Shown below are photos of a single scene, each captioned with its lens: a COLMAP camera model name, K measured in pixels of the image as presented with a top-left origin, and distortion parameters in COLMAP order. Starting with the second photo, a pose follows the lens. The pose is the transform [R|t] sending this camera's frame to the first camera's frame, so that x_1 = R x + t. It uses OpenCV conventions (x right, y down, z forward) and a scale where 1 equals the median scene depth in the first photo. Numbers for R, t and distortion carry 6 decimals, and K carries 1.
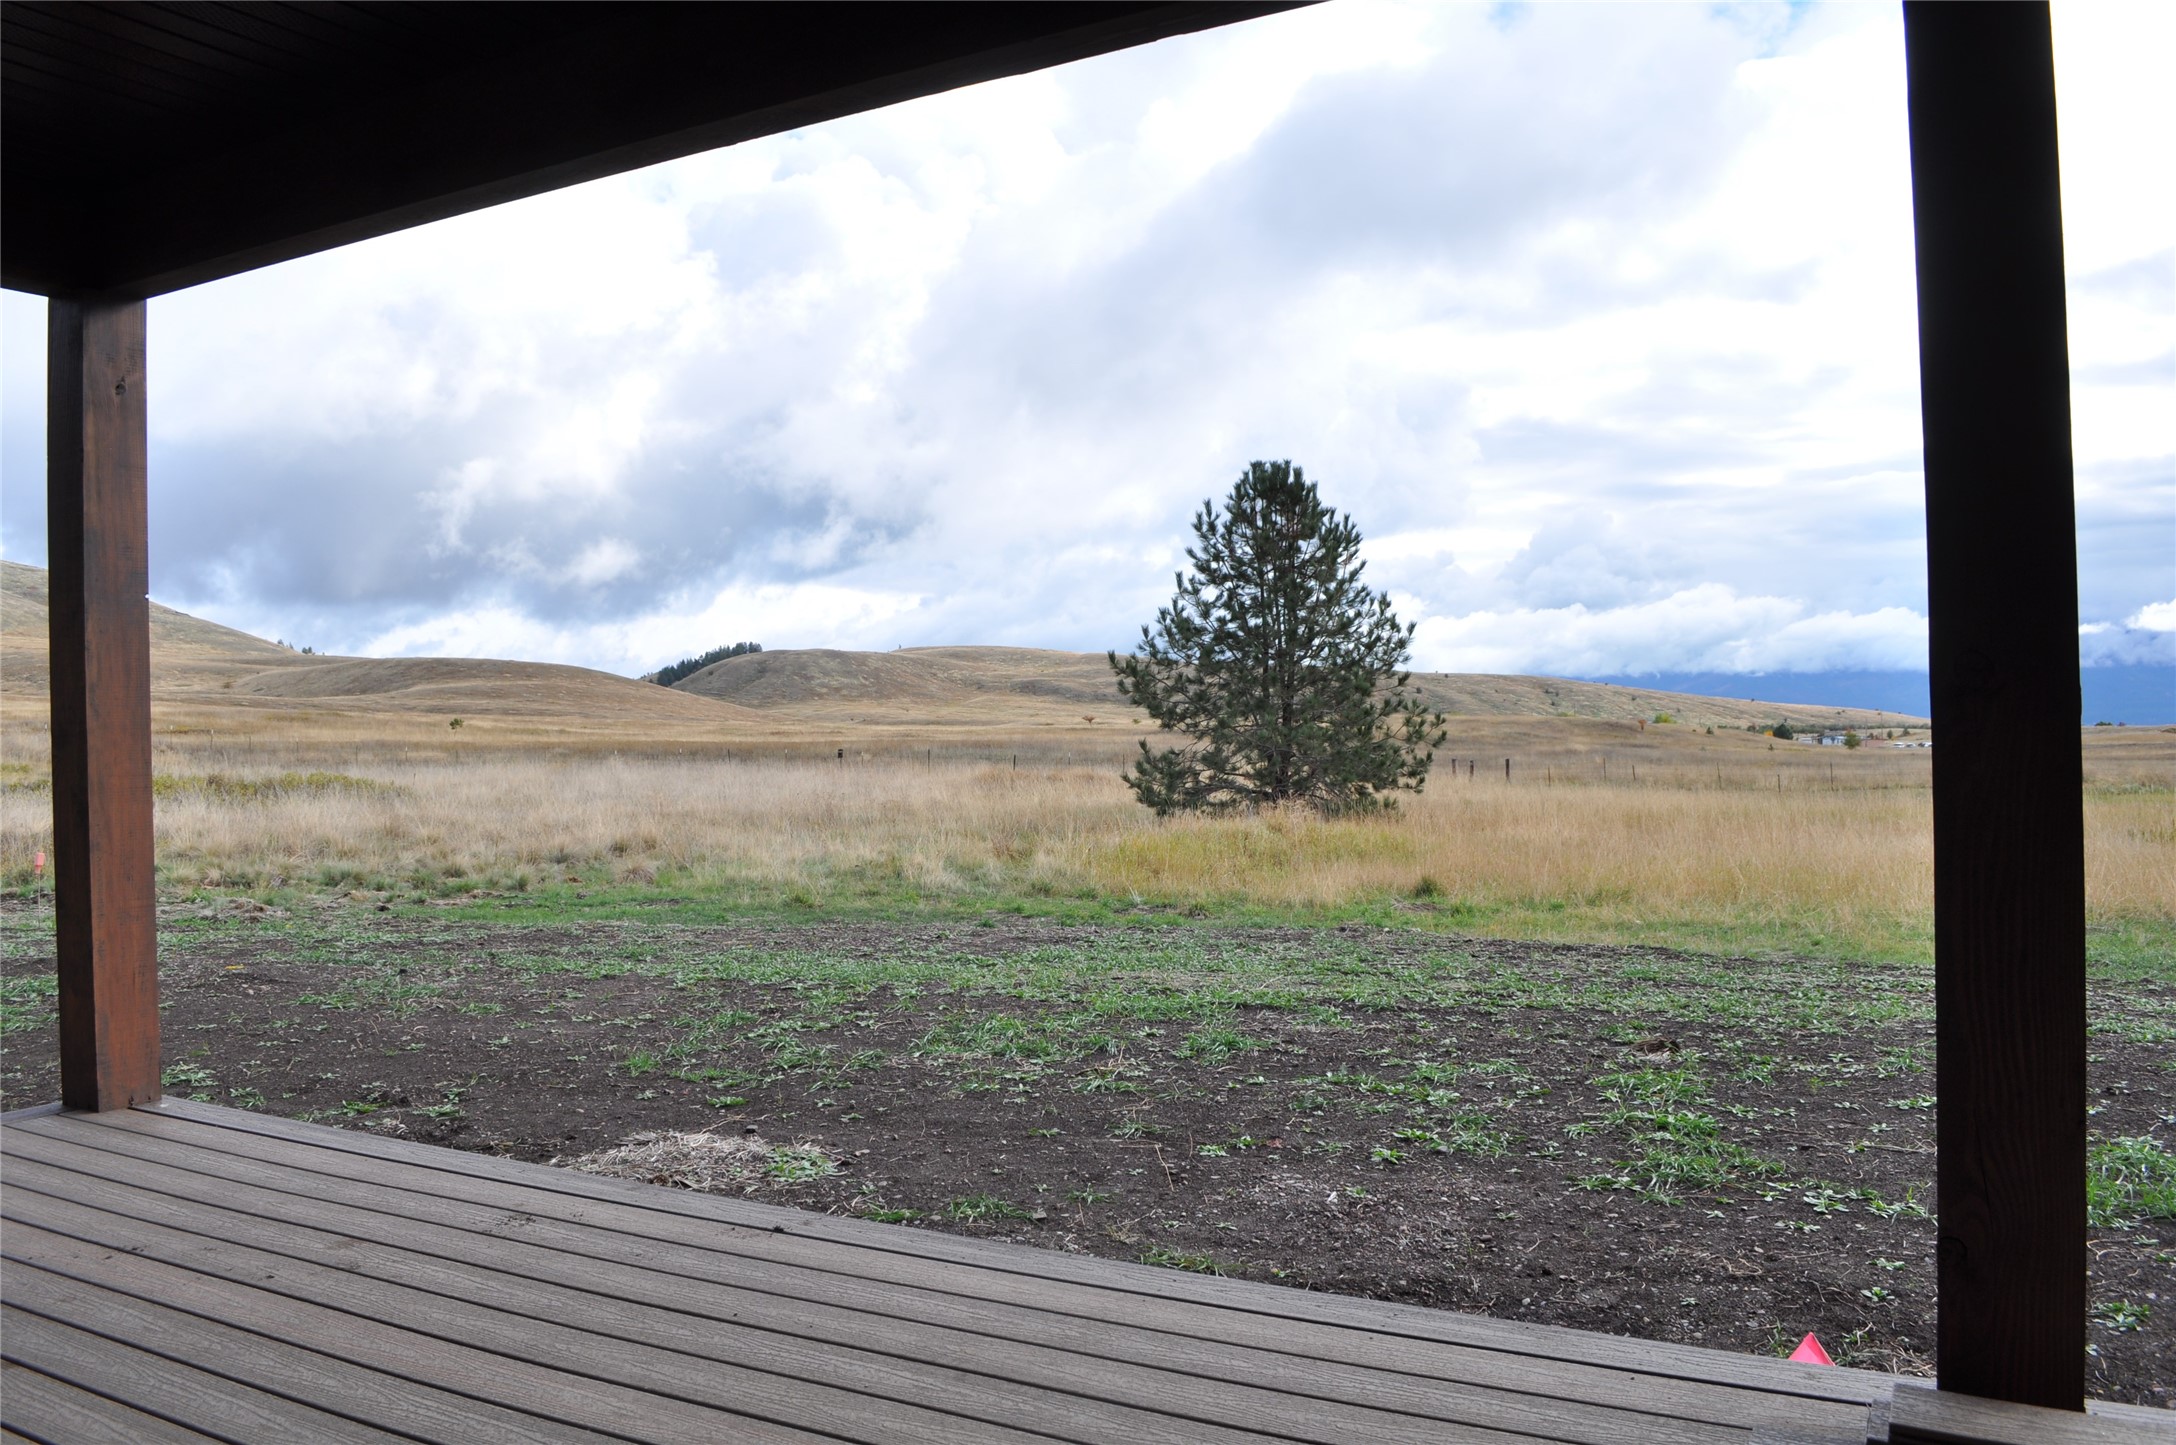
lens RADIAL K [[1720.4, 0, 1072.8], [0, 1720.4, 755.5], [0, 0, 1]] dist [-0.085841, 0.015556]
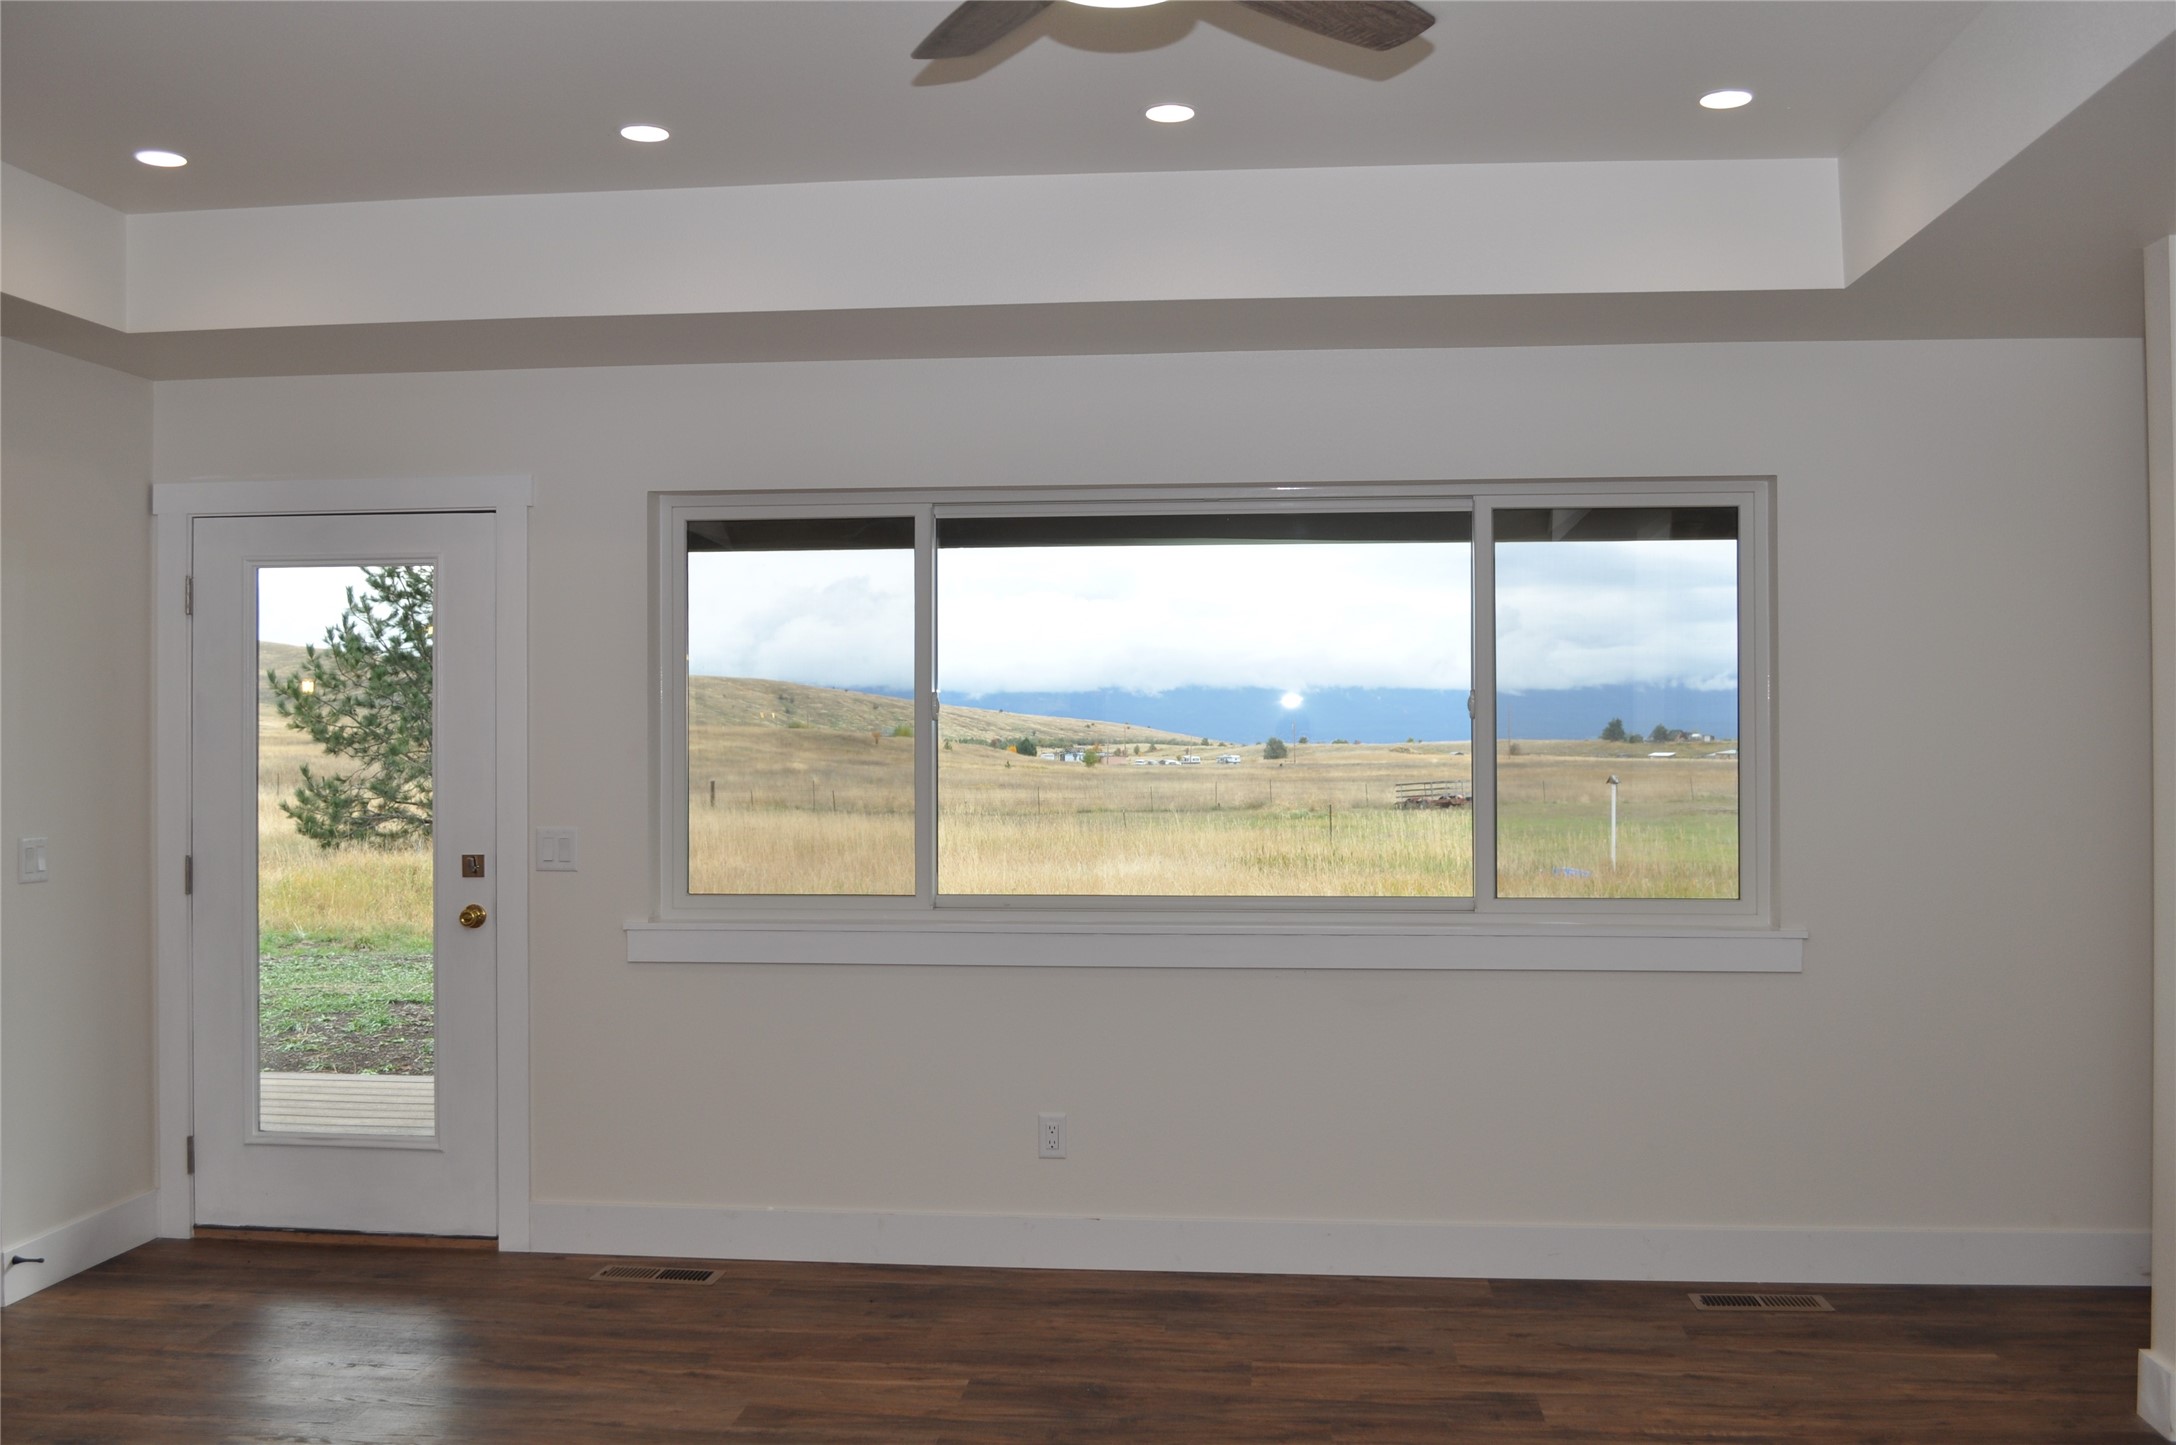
lens RADIAL K [[1970.6, 0, 1048.3], [0, 1970.6, 694.0], [0, 0, 1]] dist [-0.049634, 0.004803]
pose [[0.918364, 0.021454, 0.395155, -0.009074], [-0.006322, 0.999197, -0.039555, -0.008642], [-0.395686, 0.033827, 0.917763, -0.131402]]
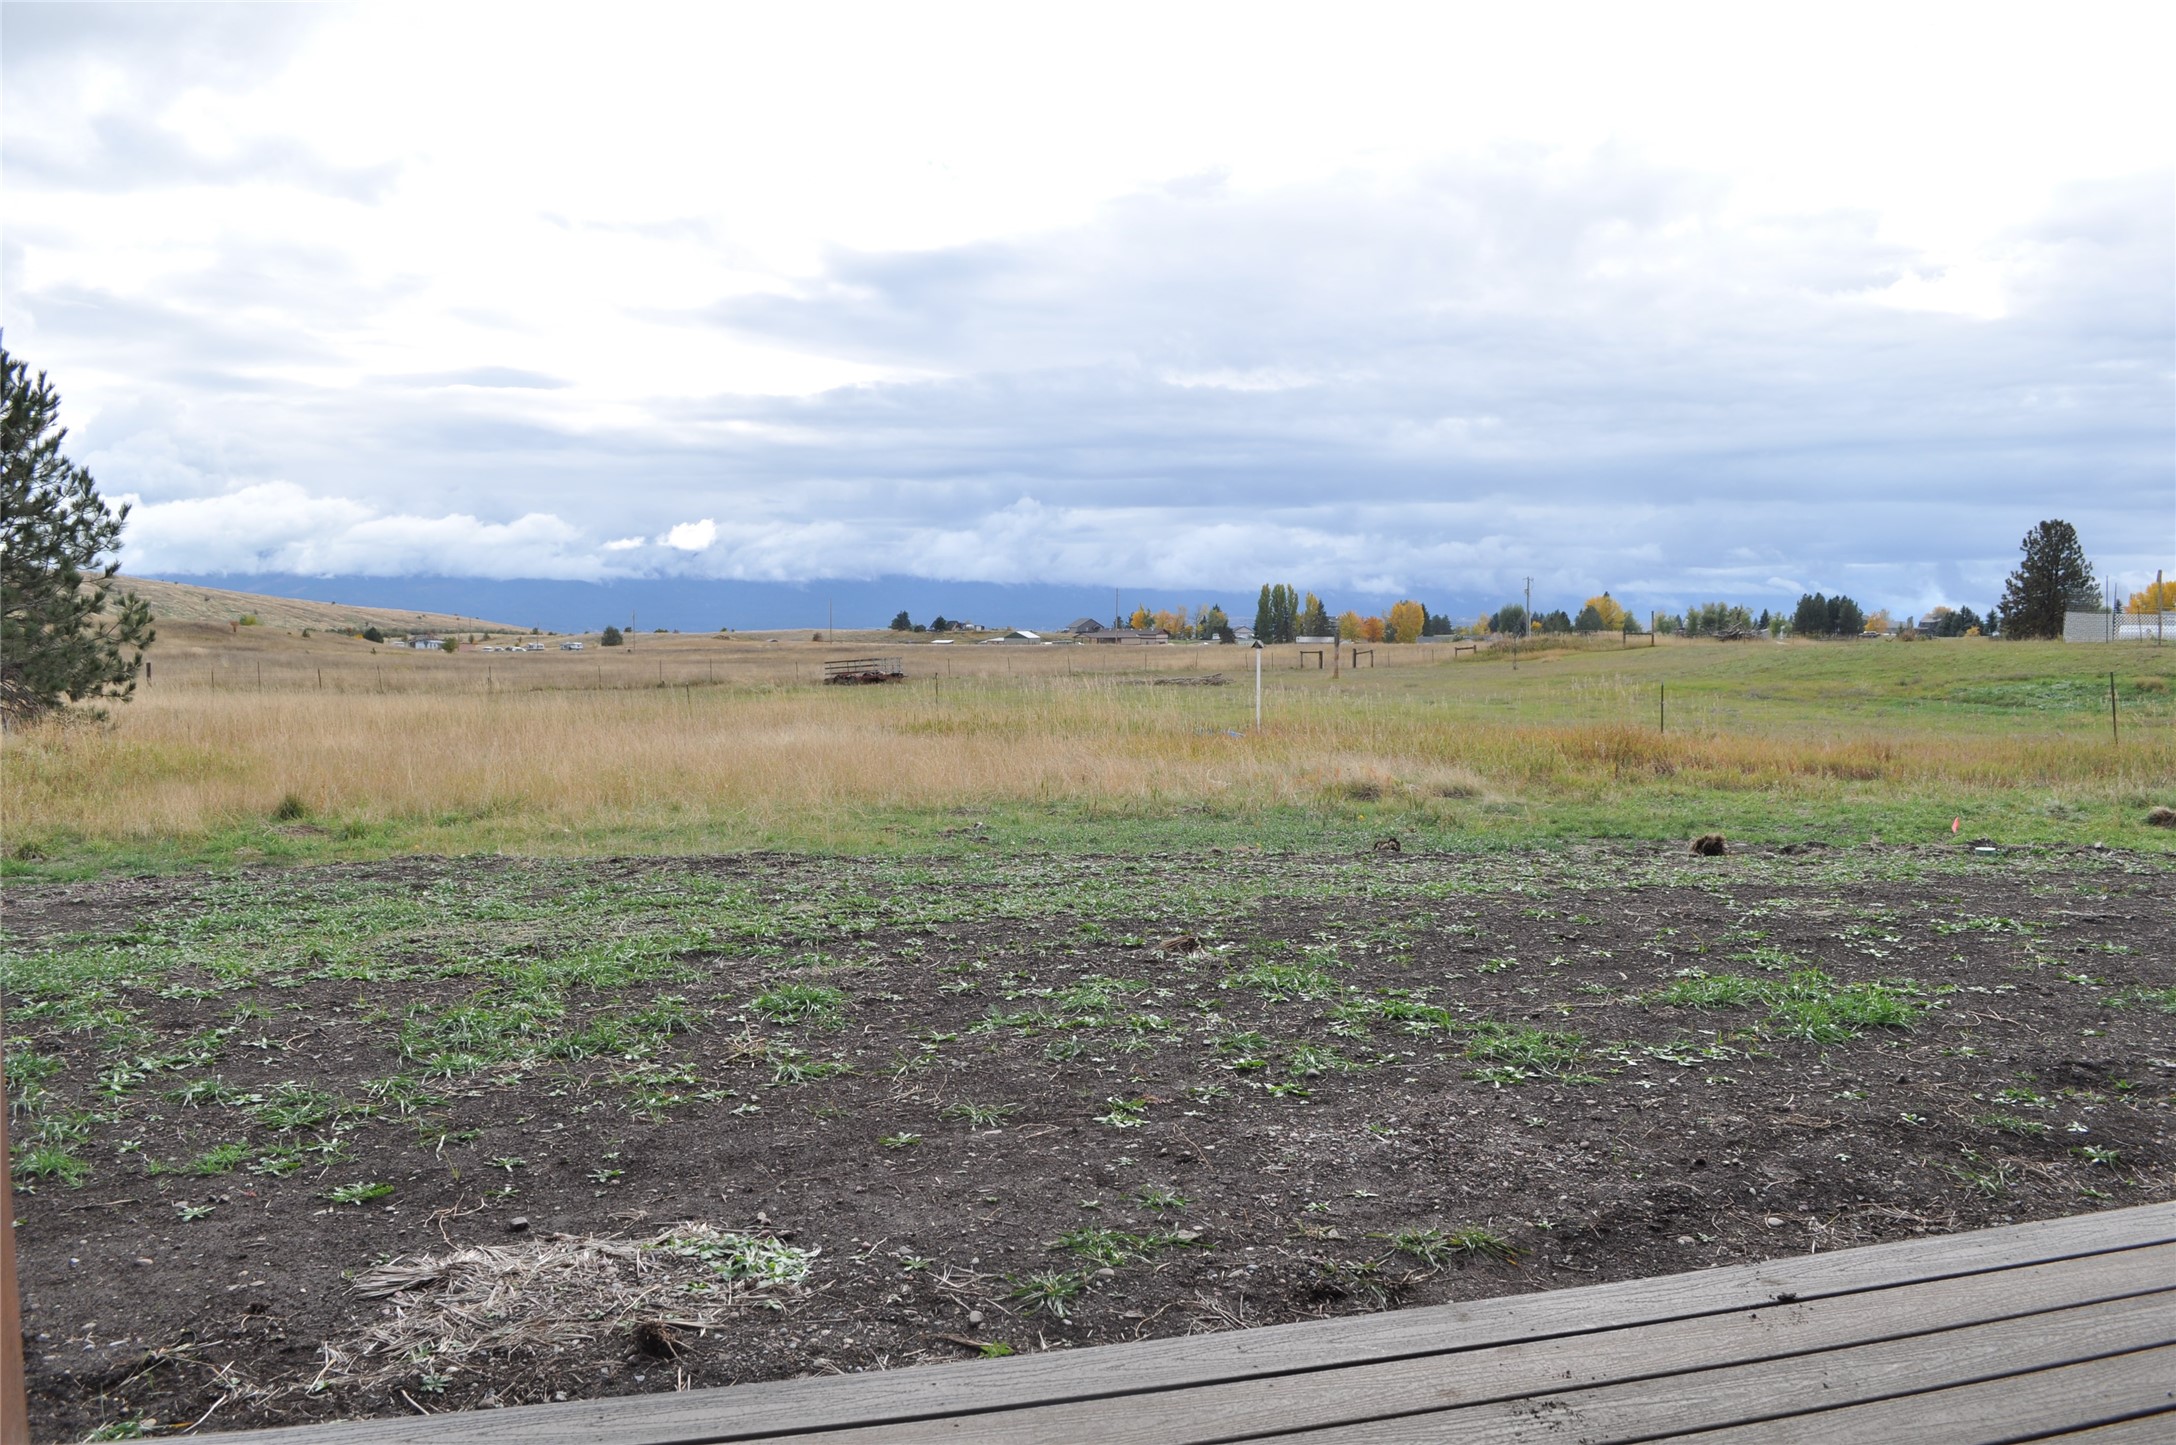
lens RADIAL K [[1720.4, 0, 1091.7], [0, 1720.4, 726.4], [0, 0, 1]] dist [-0.085841, 0.015556]
pose [[0.697104, -0.025987, 0.716499, -0.069245], [-0.002410, 0.999252, 0.038587, 0.000616], [-0.716966, -0.028626, 0.696520, 0.056406]]
